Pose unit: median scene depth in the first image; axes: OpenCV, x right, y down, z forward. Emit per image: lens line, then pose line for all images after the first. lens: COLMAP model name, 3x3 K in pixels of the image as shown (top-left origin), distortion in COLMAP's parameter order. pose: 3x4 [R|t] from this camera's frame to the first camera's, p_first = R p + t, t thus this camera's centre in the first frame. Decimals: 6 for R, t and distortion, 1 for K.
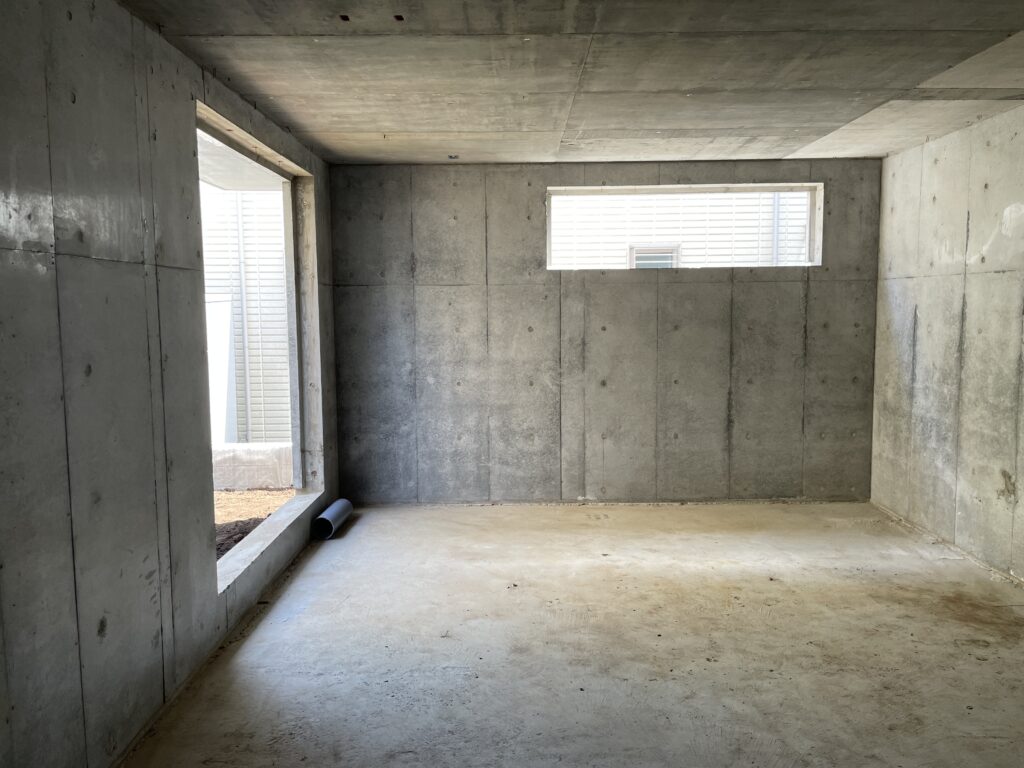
lens RADIAL K [[761.2, 0, 512.0], [0, 761.2, 384.0], [0, 0, 1]] dist [0.082794, -0.106409]
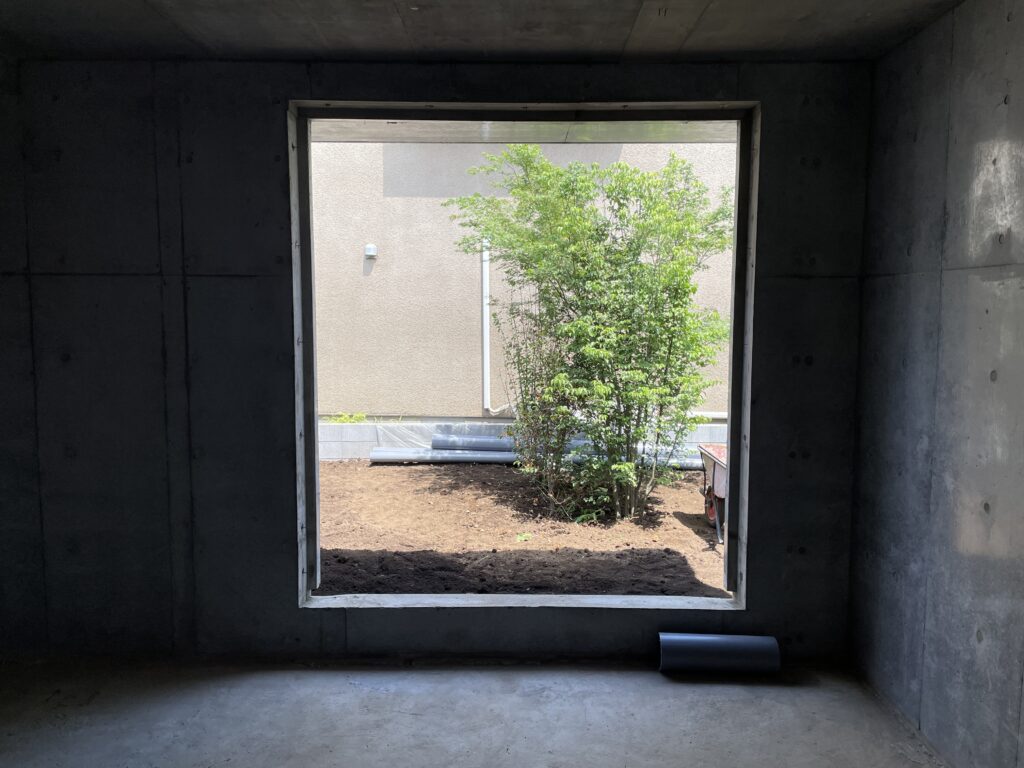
lens RADIAL K [[761.2, 0, 512.0], [0, 761.2, 384.0], [0, 0, 1]] dist [0.082794, -0.106409]
pose [[0.000802, 0.103898, -0.994588, 0.350435], [-0.103761, 0.989228, 0.103255, -0.085264], [0.994602, 0.103117, 0.011574, 0.765008]]
